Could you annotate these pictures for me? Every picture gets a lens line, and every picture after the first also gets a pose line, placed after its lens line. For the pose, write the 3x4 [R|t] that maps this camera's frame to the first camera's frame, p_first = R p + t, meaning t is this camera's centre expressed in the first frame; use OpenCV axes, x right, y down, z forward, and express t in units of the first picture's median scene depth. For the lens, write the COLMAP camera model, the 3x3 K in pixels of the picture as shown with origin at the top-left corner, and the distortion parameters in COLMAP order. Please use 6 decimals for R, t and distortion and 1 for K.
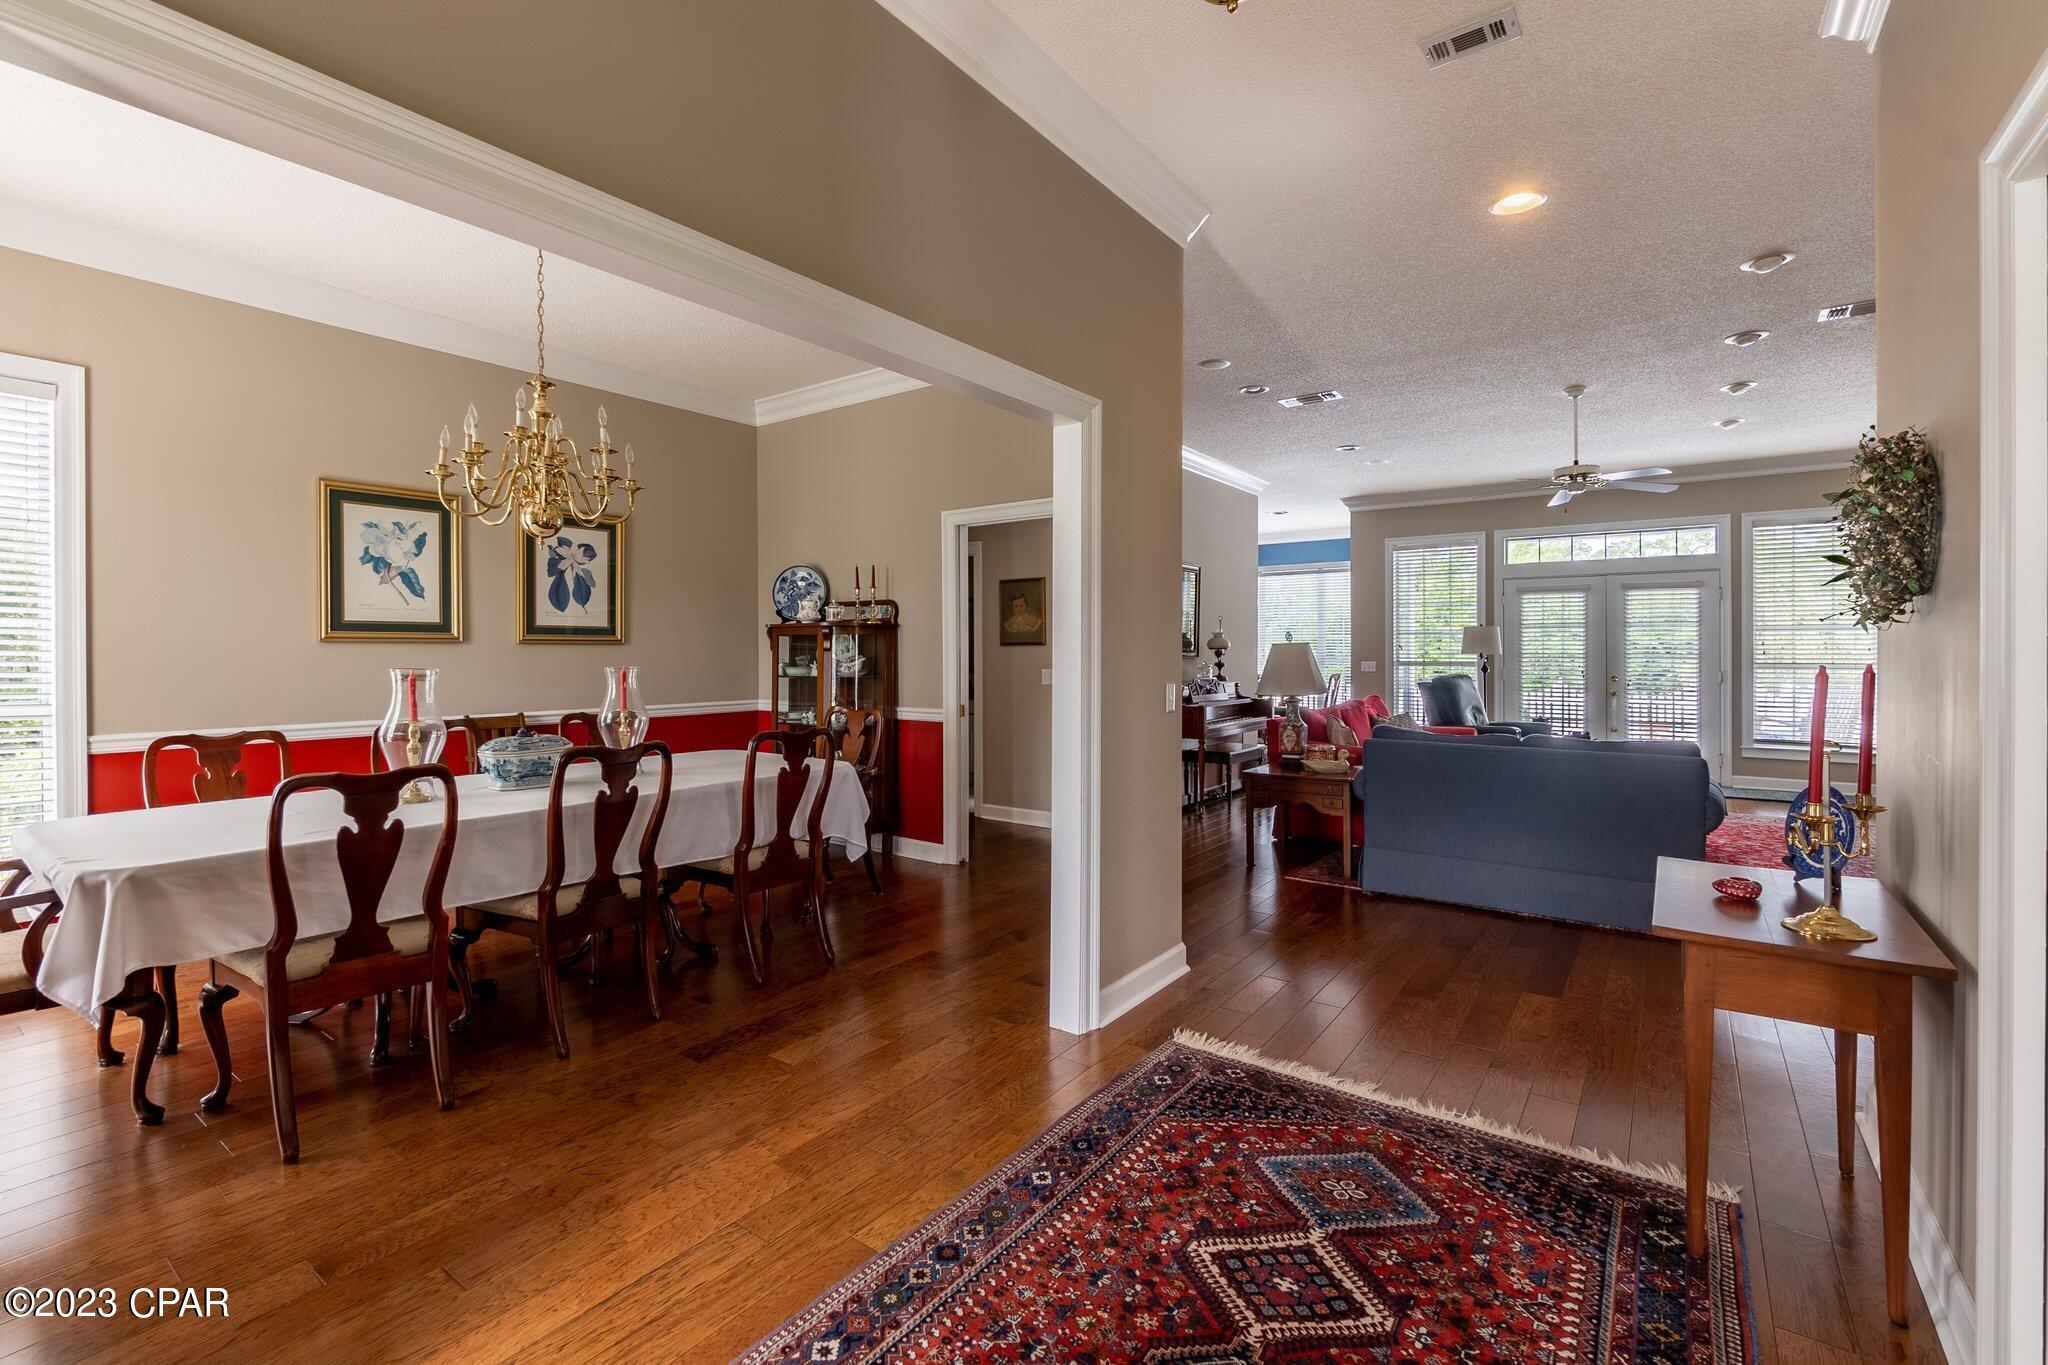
lens RADIAL K [[879.8, 0, 1023.3], [0, 879.8, 667.6], [0, 0, 1]] dist [0.000521, 0.000238]
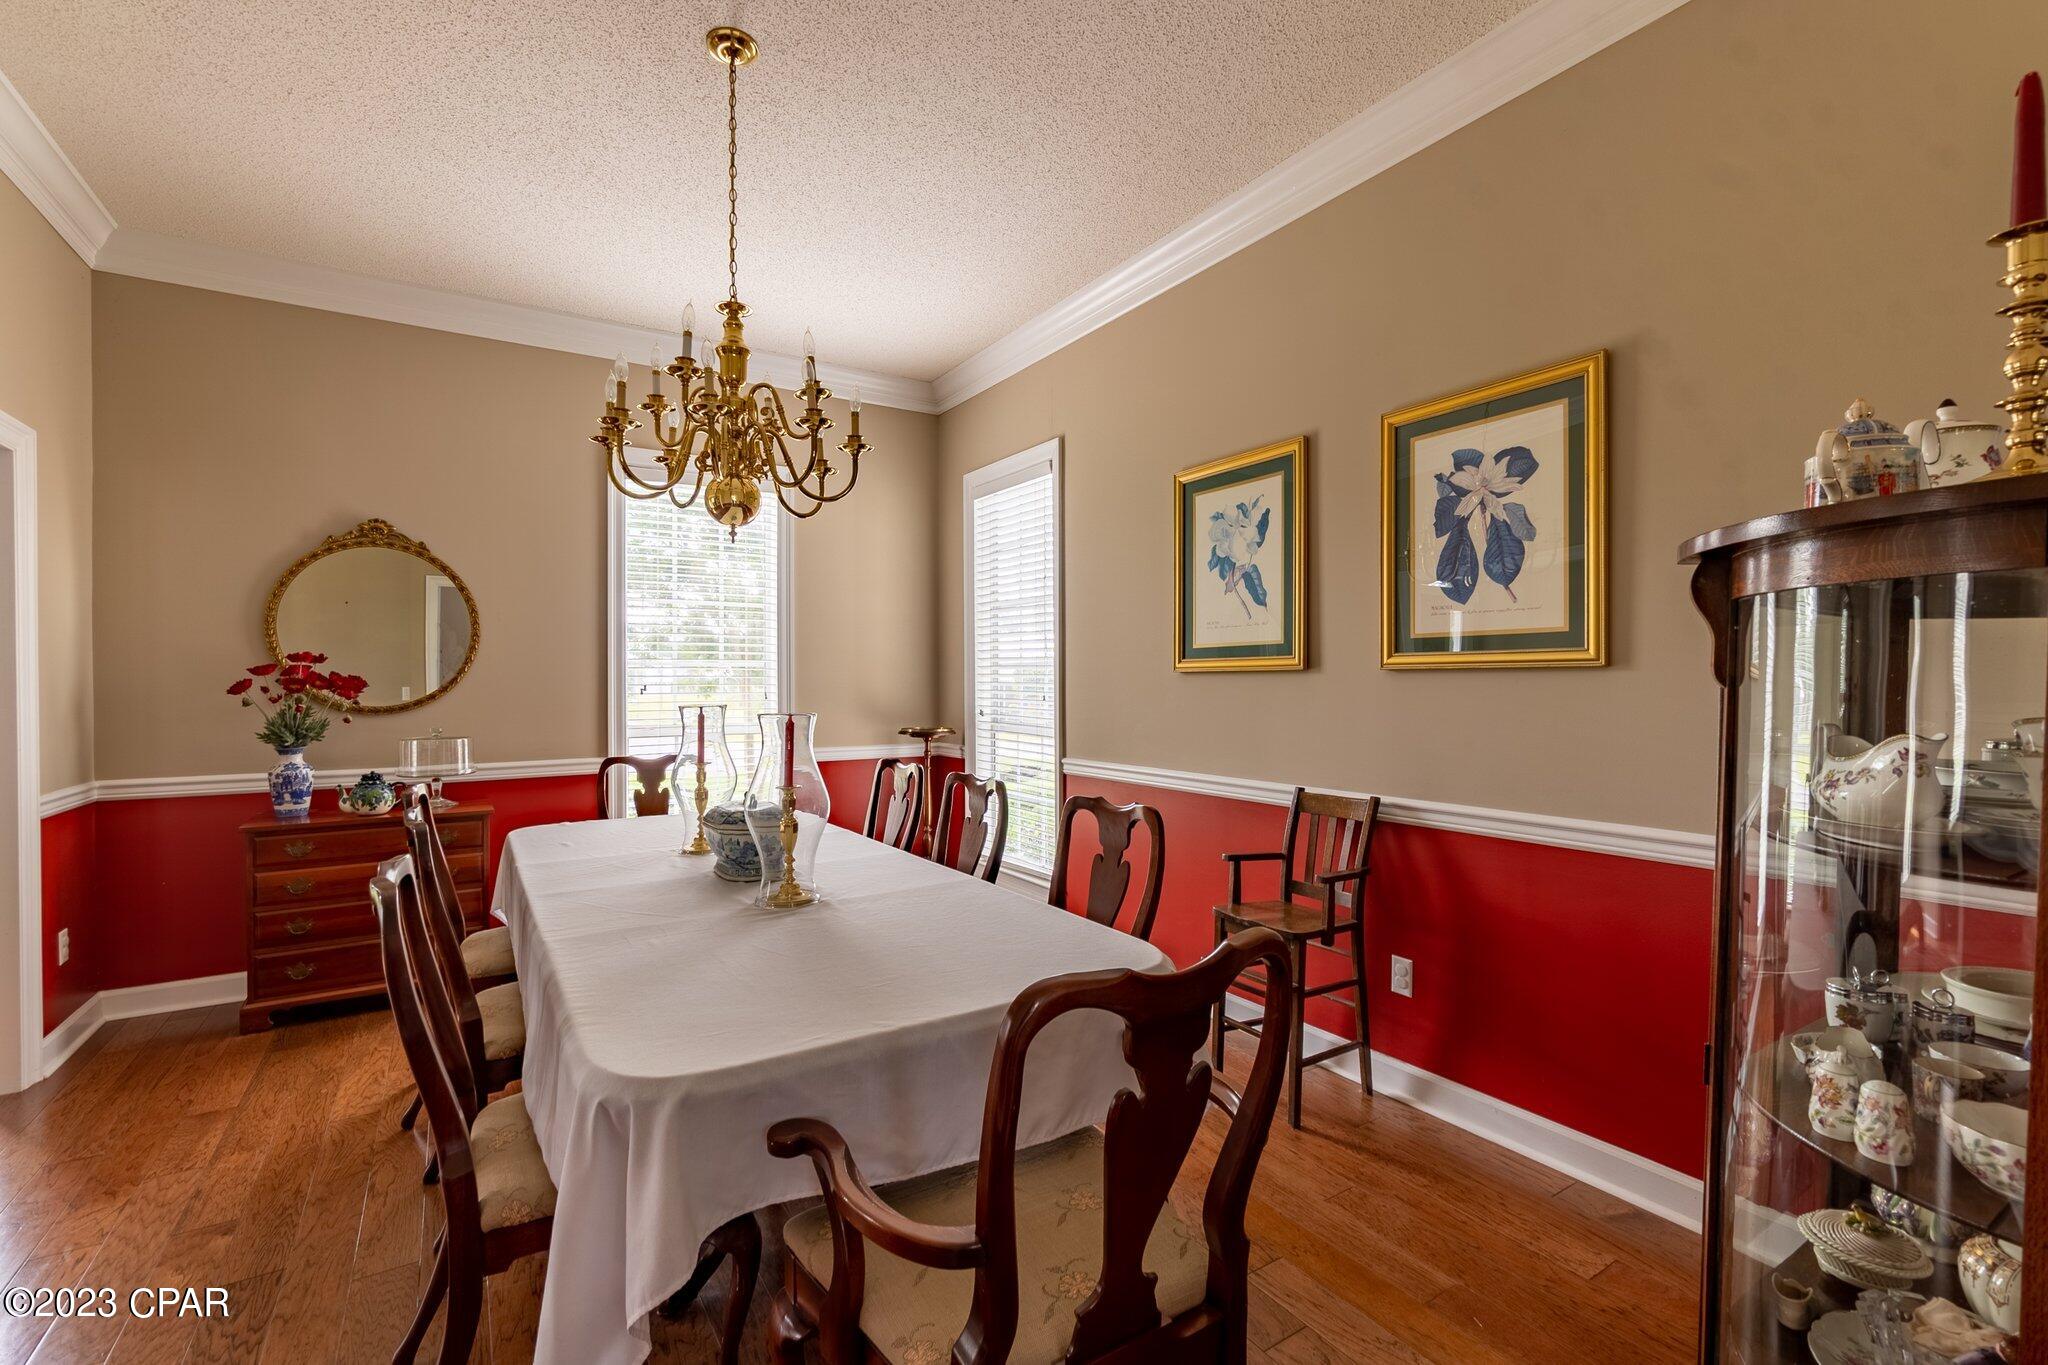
lens RADIAL K [[879.8, 0, 1023.3], [0, 879.8, 667.6], [0, 0, 1]] dist [0.000521, 0.000238]
pose [[-0.357105, -0.003475, -0.934058, 0.016409], [-0.004582, 0.999988, -0.001968, -0.028210], [0.934053, 0.003577, -0.357116, 1.021412]]
